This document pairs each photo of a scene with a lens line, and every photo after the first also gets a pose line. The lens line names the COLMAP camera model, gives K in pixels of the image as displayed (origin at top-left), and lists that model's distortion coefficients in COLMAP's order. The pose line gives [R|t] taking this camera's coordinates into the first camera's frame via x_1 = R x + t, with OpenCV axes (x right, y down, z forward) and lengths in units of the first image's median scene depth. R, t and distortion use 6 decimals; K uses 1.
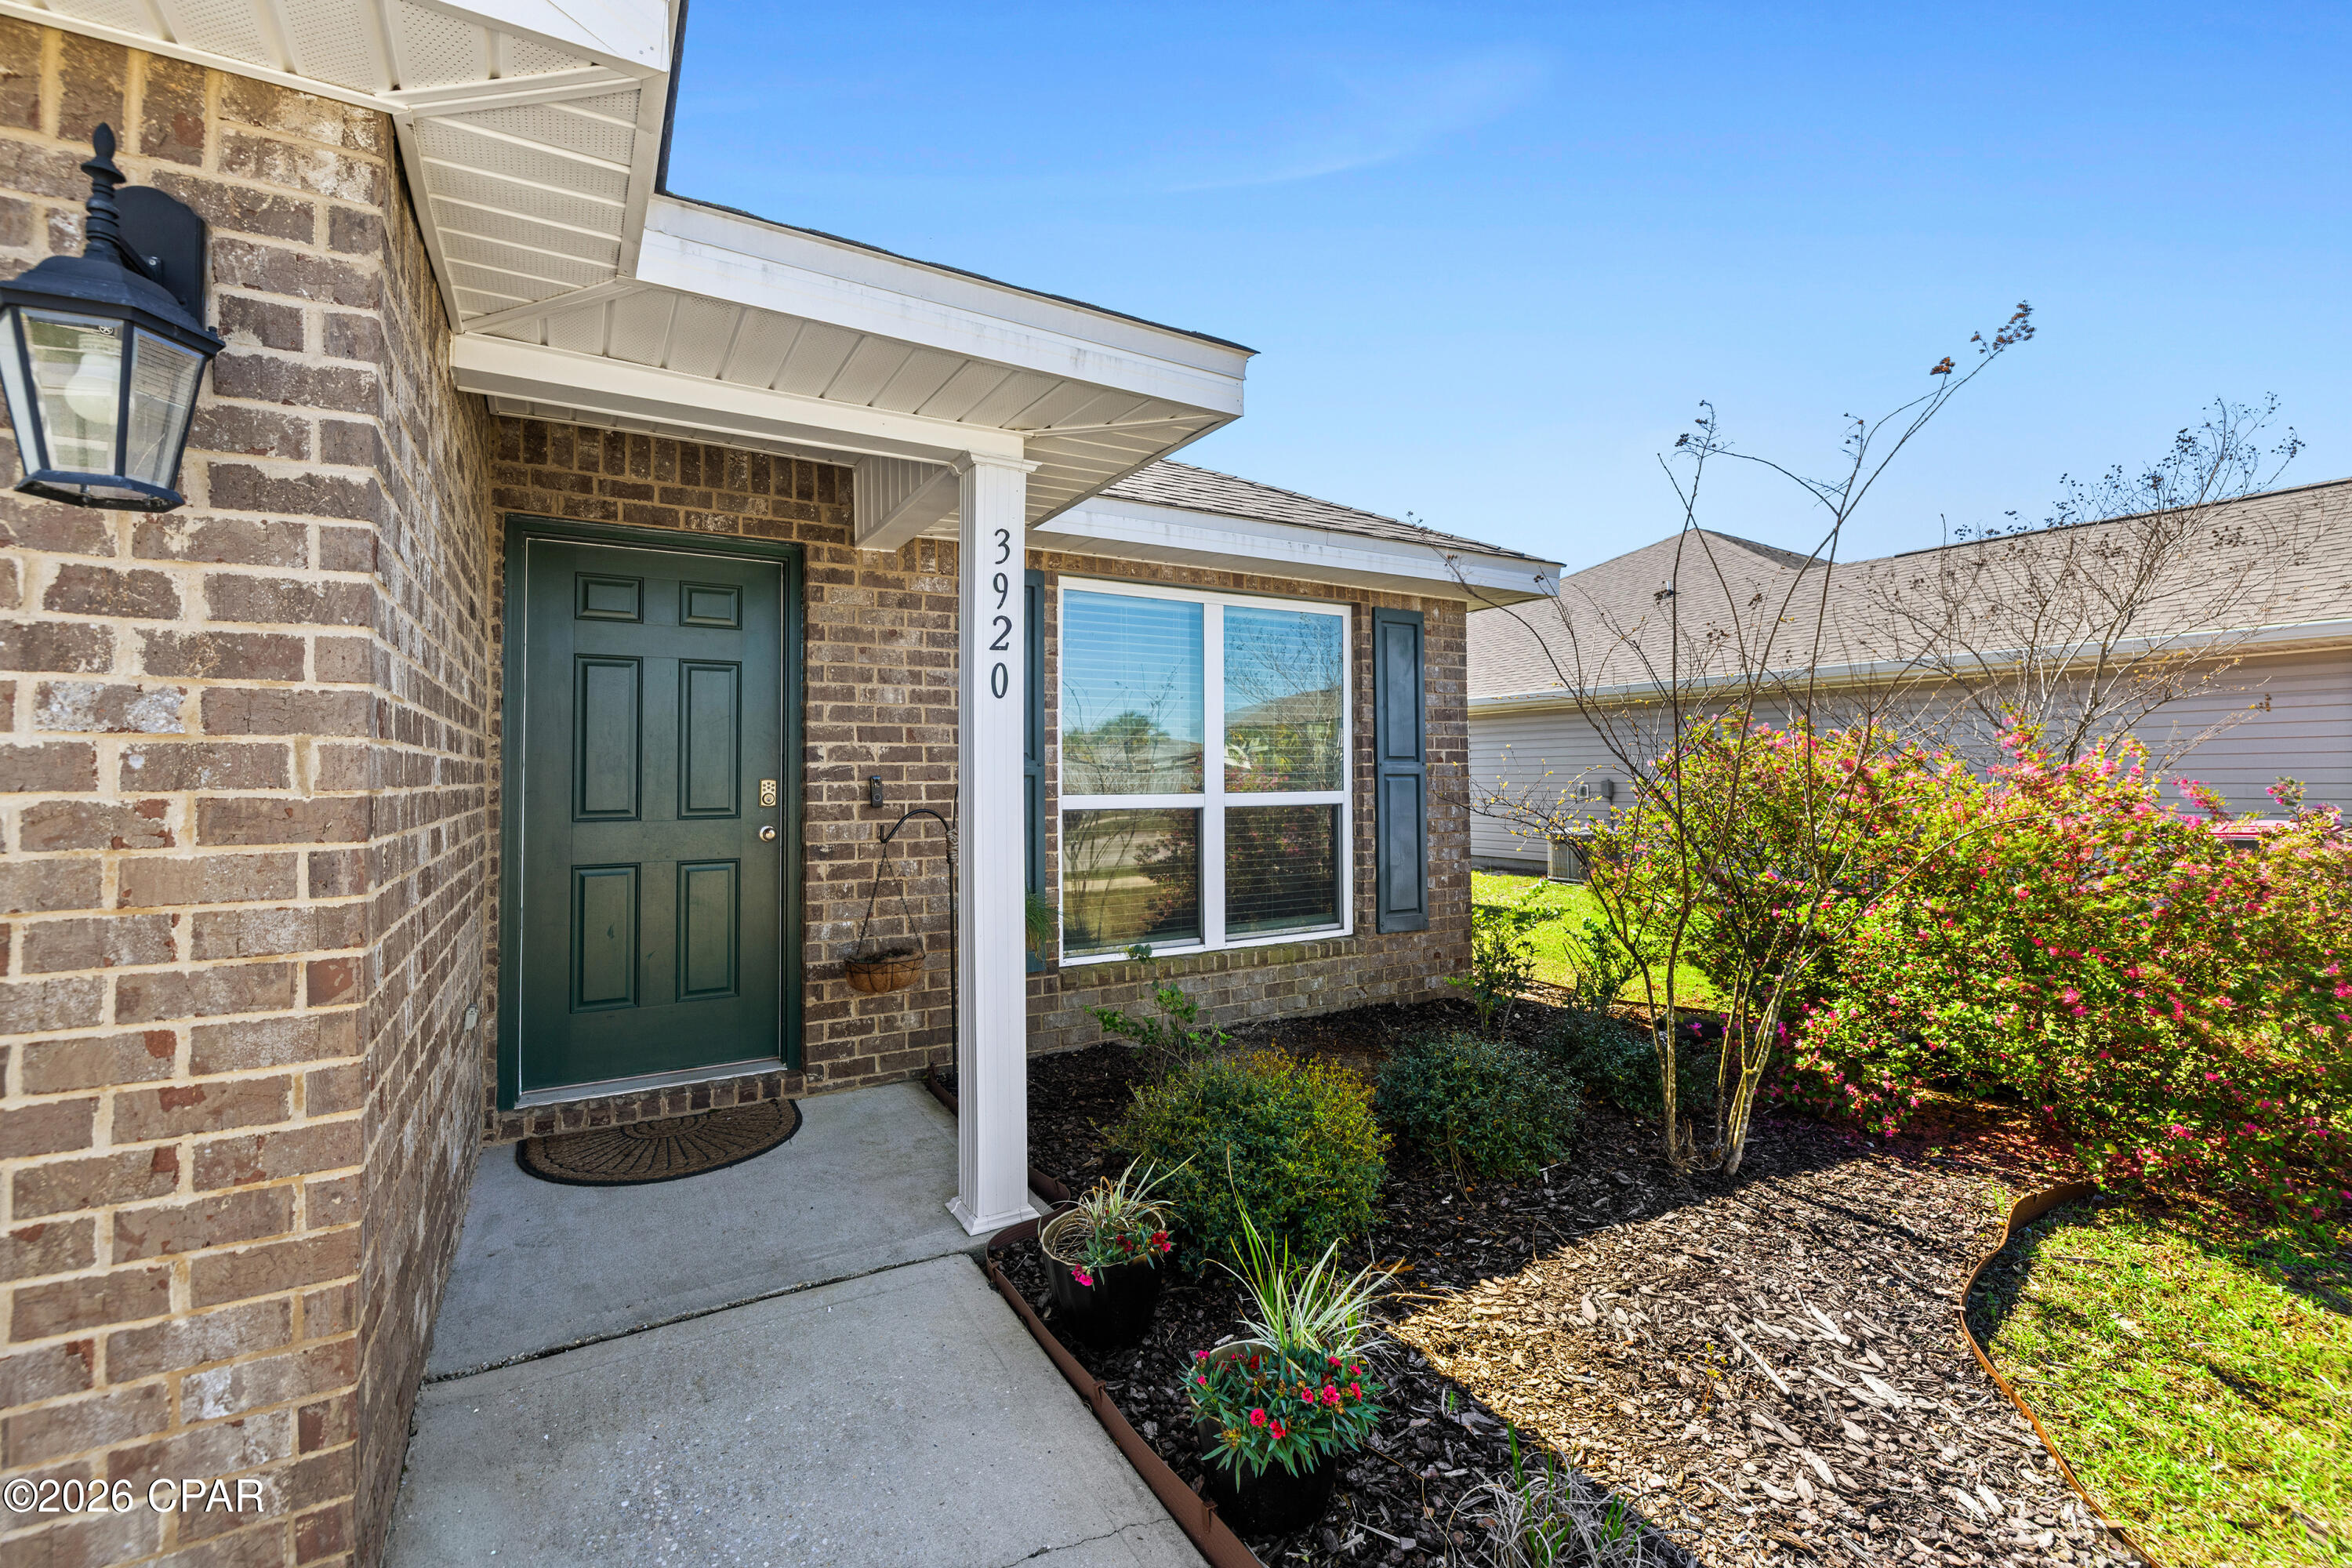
lens RADIAL K [[1045.8, 0, 1176.0], [0, 1045.8, 739.6], [0, 0, 1]] dist [-0.003908, -0.000083]
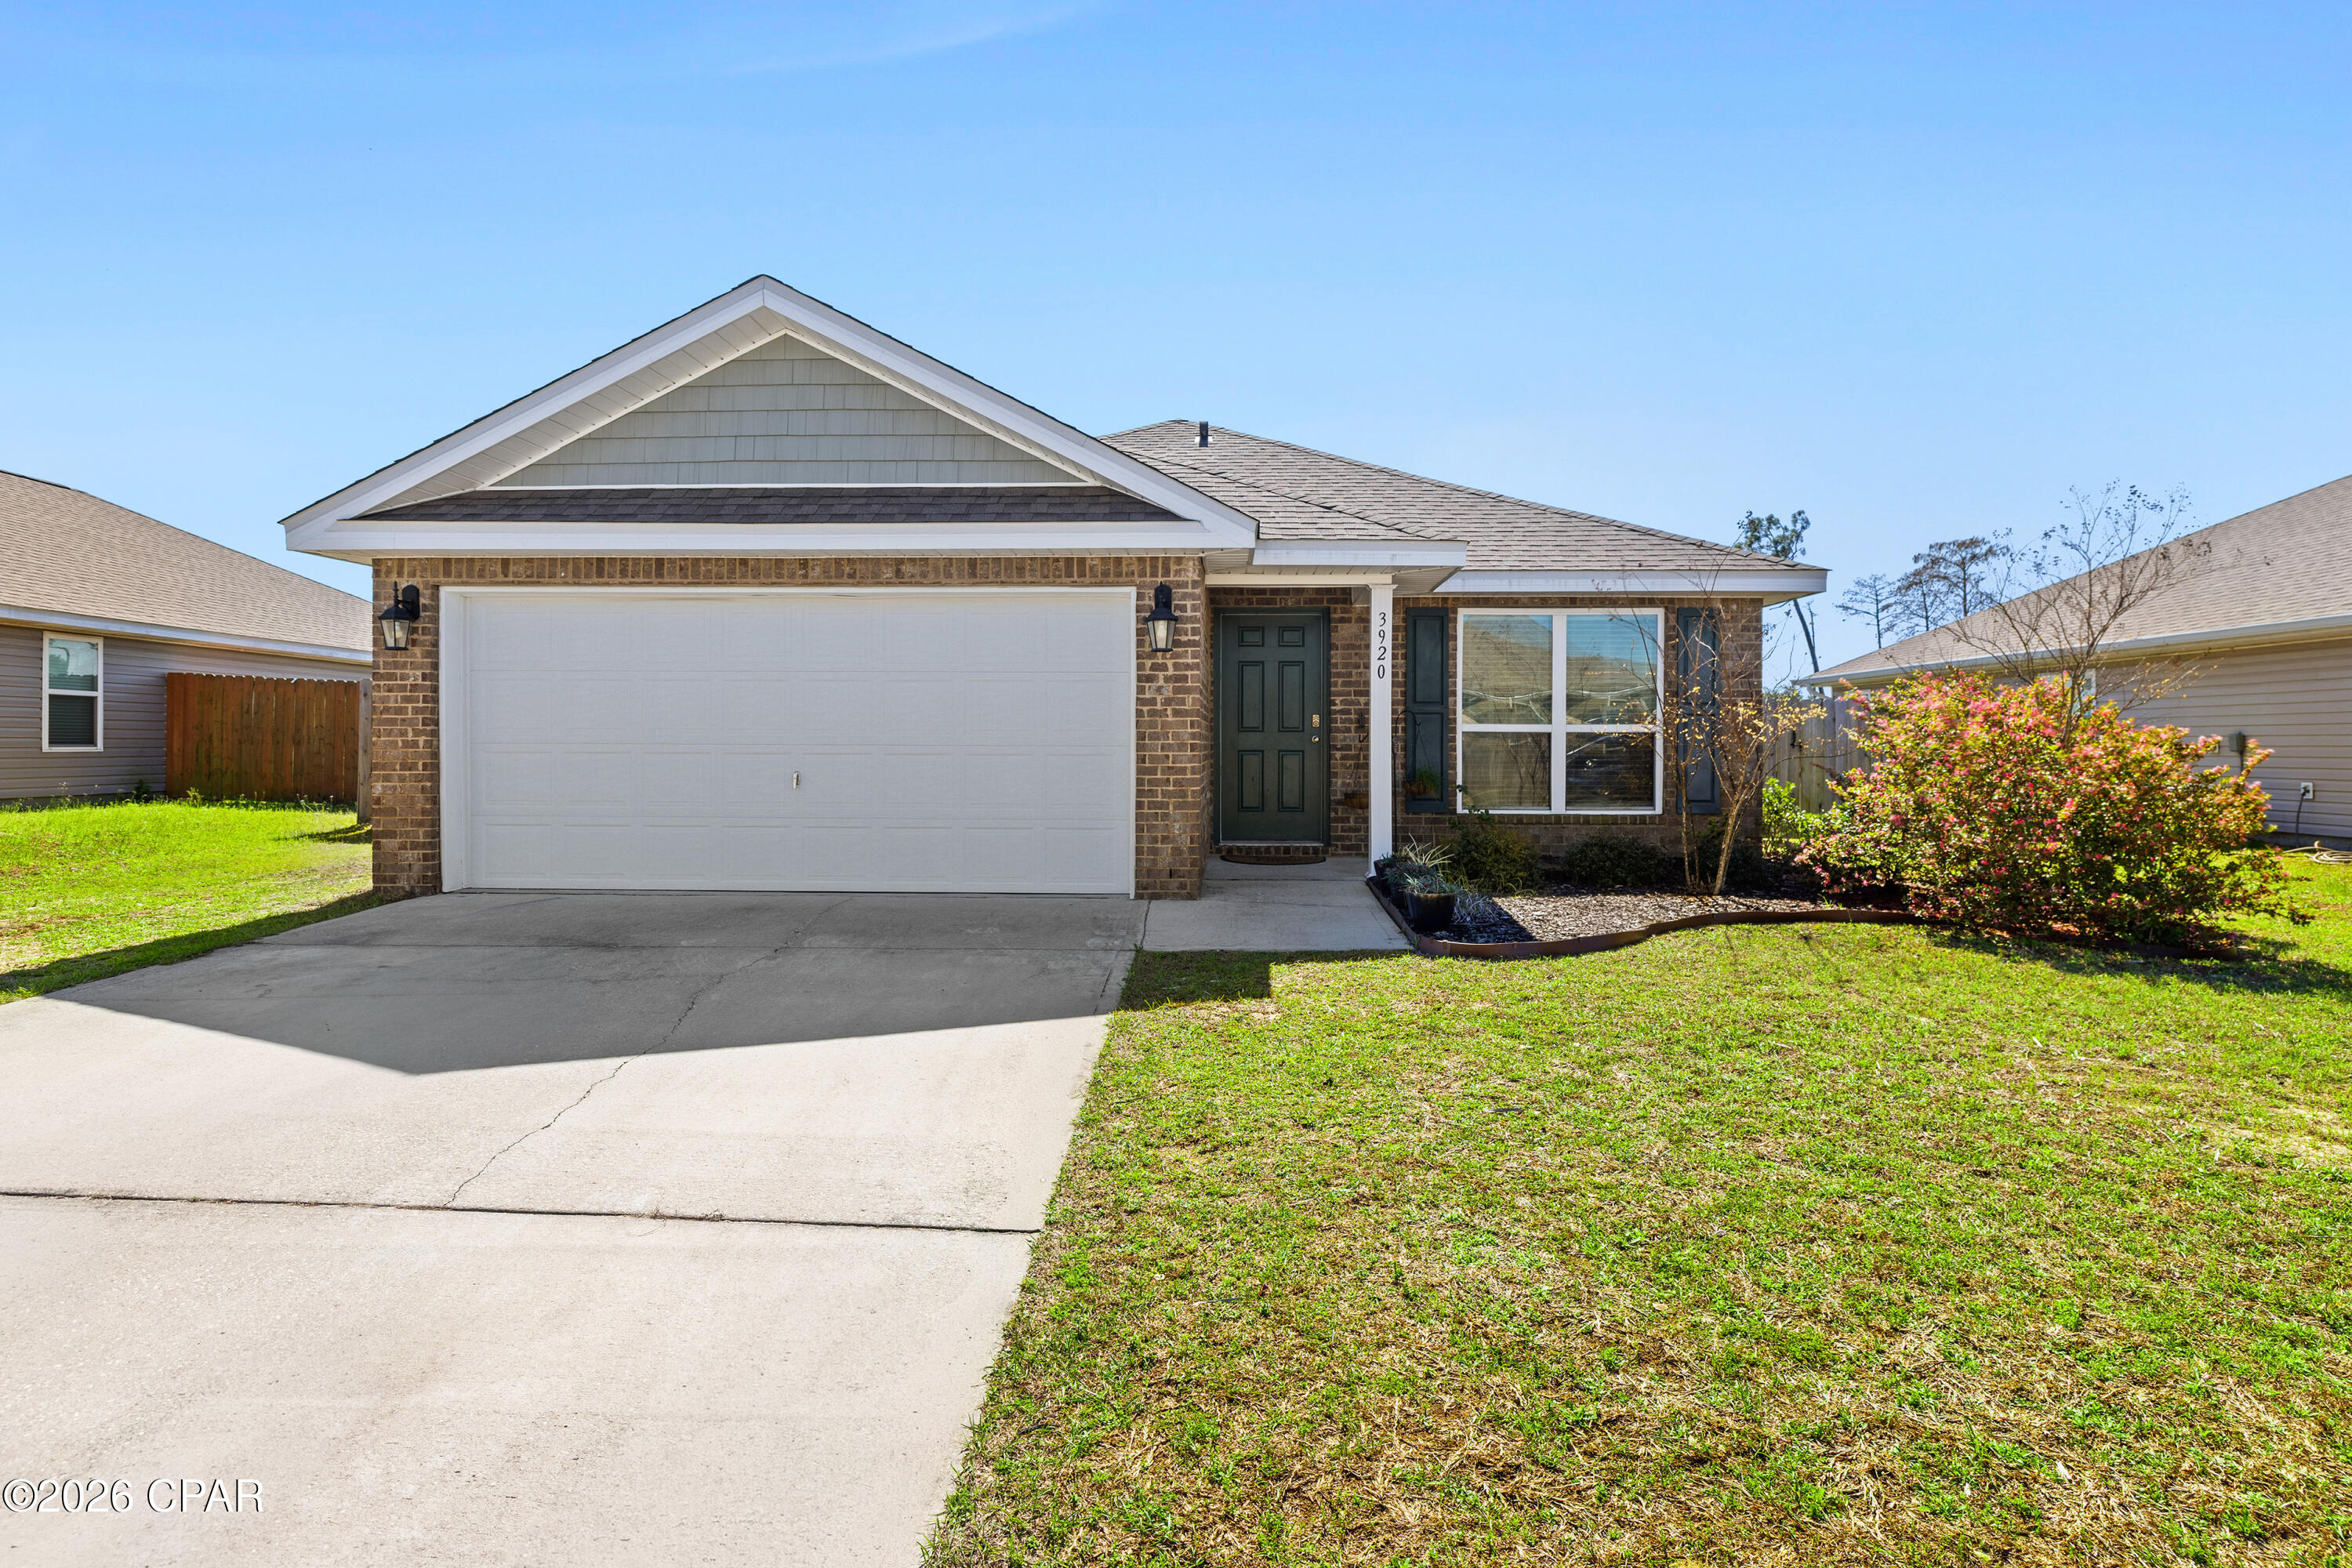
lens RADIAL K [[1010.9, 0, 1171.6], [0, 1010.9, 746.2], [0, 0, 1]] dist [-0.000723, -0.000054]
pose [[0.831975, 0.014564, -0.554622, 0.555425], [0.011278, 0.999005, 0.043151, 0.009867], [0.554699, -0.042156, 0.830983, -0.967129]]
